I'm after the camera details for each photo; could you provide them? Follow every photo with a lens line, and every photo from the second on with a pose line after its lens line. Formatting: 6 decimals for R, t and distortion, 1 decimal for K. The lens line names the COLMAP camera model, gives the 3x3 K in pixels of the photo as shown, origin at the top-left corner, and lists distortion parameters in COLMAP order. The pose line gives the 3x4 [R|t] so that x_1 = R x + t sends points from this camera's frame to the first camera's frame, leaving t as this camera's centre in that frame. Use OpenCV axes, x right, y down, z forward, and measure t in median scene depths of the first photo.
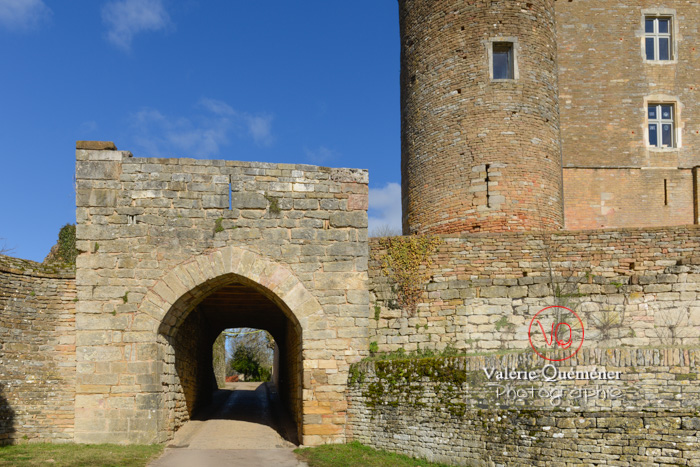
lens RADIAL K [[521.1, 0, 350.0], [0, 521.1, 233.5], [0, 0, 1]] dist [-0.008393, -0.001694]
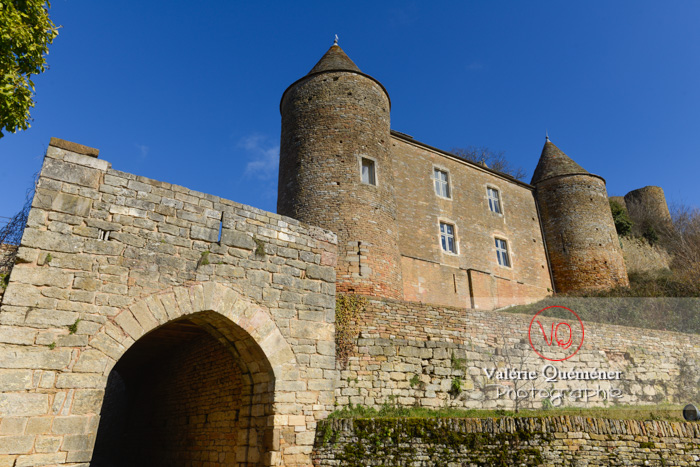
lens RADIAL K [[389.5, 0, 349.8], [0, 389.5, 154.7], [0, 0, 1]] dist [0.015961, 0.000540]
pose [[0.863712, 0.288373, 0.413331, -0.378023], [-0.141859, 0.926072, -0.349667, 0.023611], [-0.483609, 0.243377, 0.840768, 0.169623]]
